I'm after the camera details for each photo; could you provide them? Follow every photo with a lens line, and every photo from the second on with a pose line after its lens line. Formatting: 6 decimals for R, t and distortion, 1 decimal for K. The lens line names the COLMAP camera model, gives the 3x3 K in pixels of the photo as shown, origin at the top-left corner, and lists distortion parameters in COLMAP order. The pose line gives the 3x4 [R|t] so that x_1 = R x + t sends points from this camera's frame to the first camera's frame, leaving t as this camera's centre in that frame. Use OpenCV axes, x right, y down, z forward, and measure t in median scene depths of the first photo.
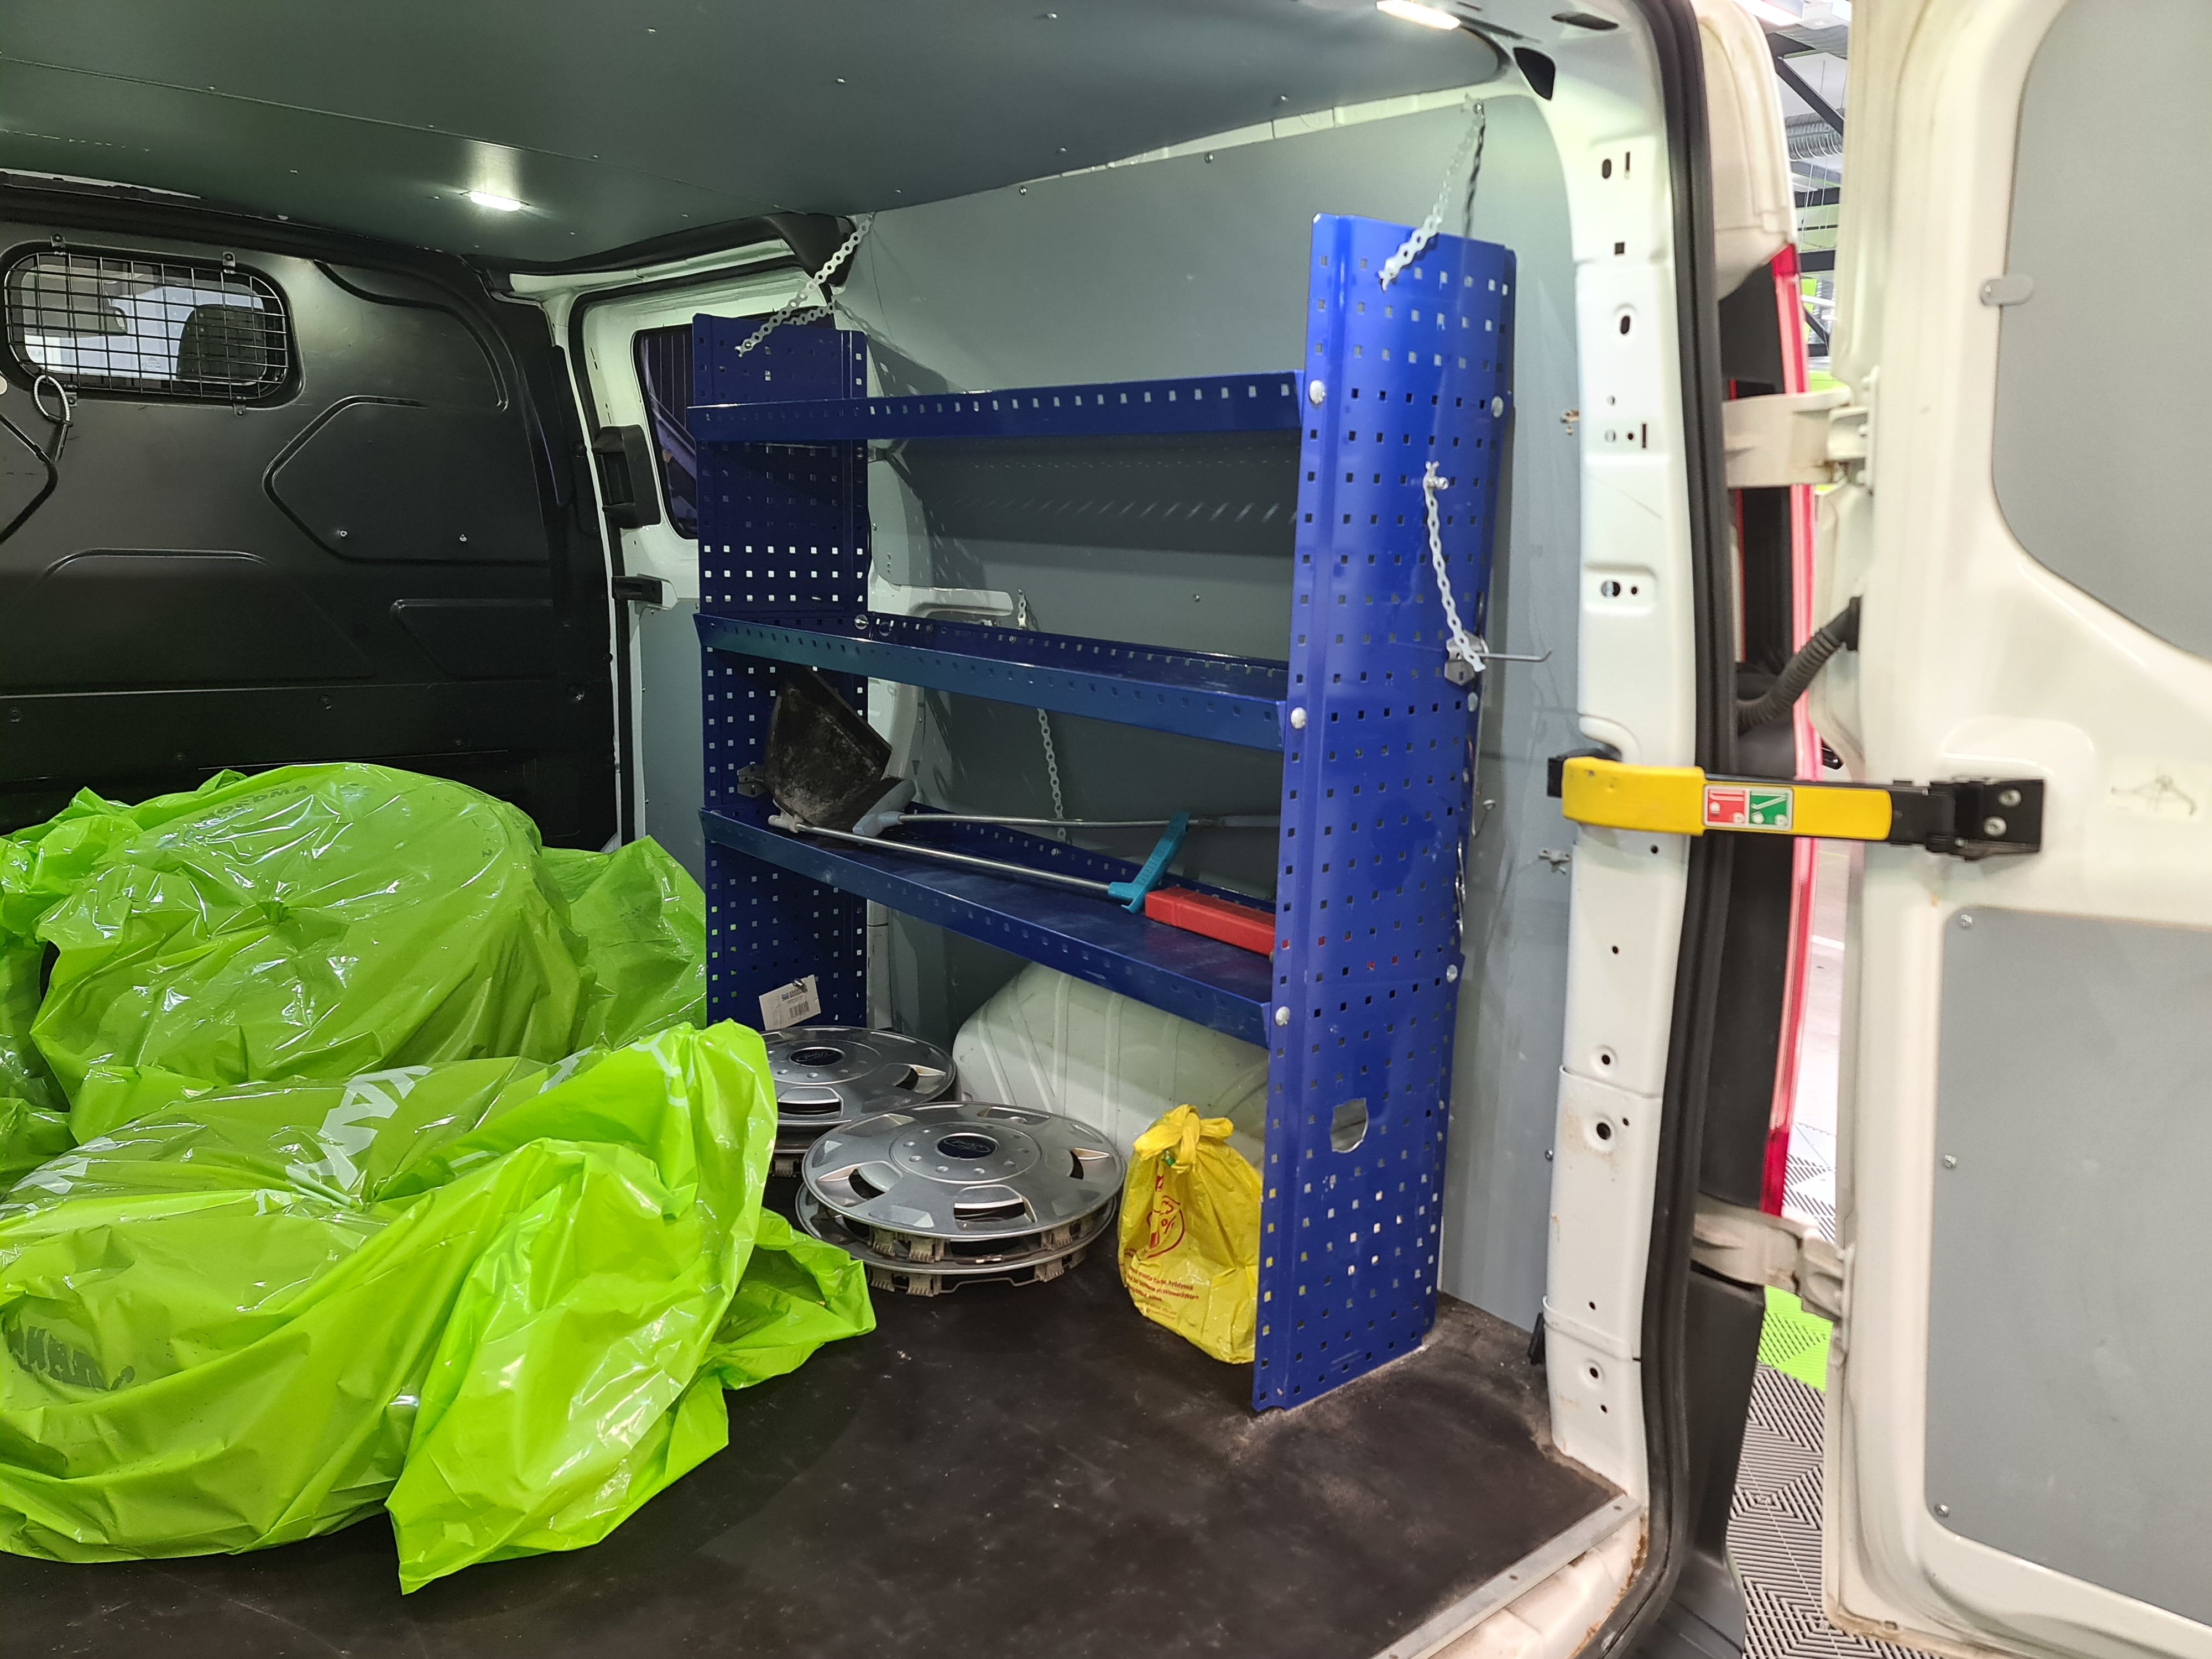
lens RADIAL K [[1615.9, 0, 1115.1], [0, 1615.9, 820.9], [0, 0, 1]] dist [0.059440, -0.023904]
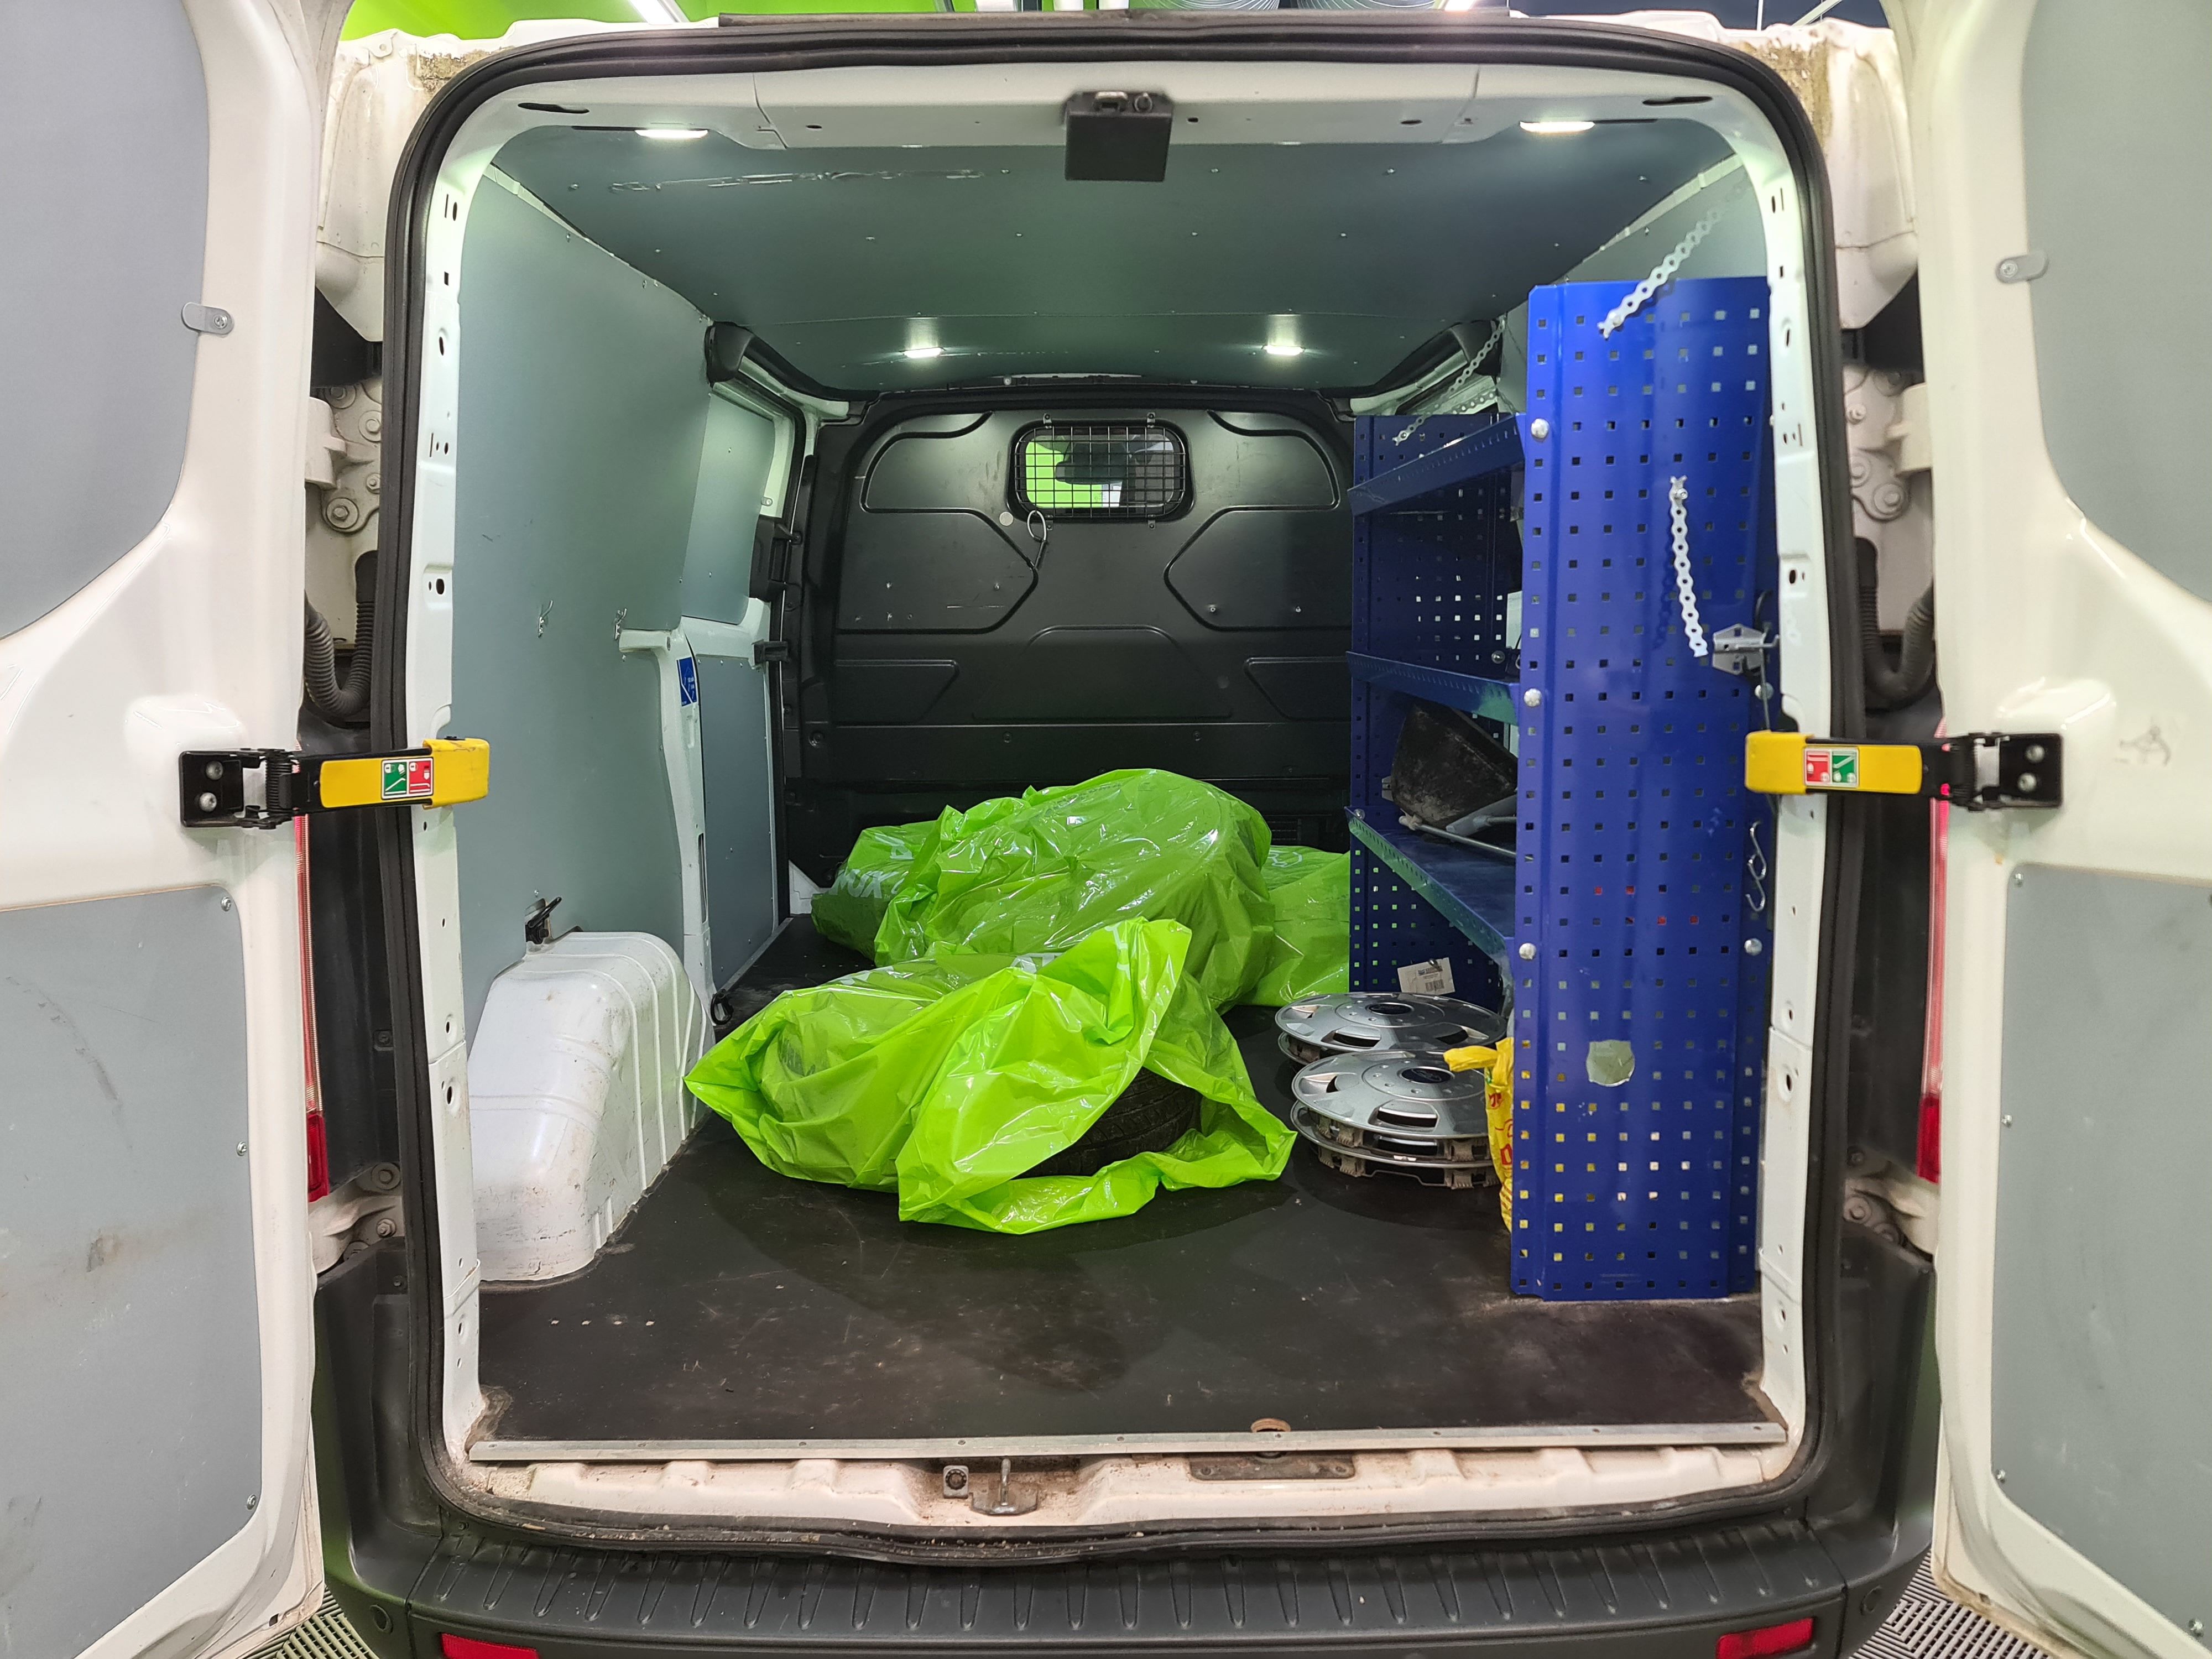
lens RADIAL K [[1615.9, 0, 1105.9], [0, 1615.9, 833.1], [0, 0, 1]] dist [0.059440, -0.023904]
pose [[0.769396, 0.048409, -0.636935, 0.647435], [-0.081057, 0.996463, -0.022179, 0.089801], [0.633609, 0.068692, 0.770598, -0.126497]]
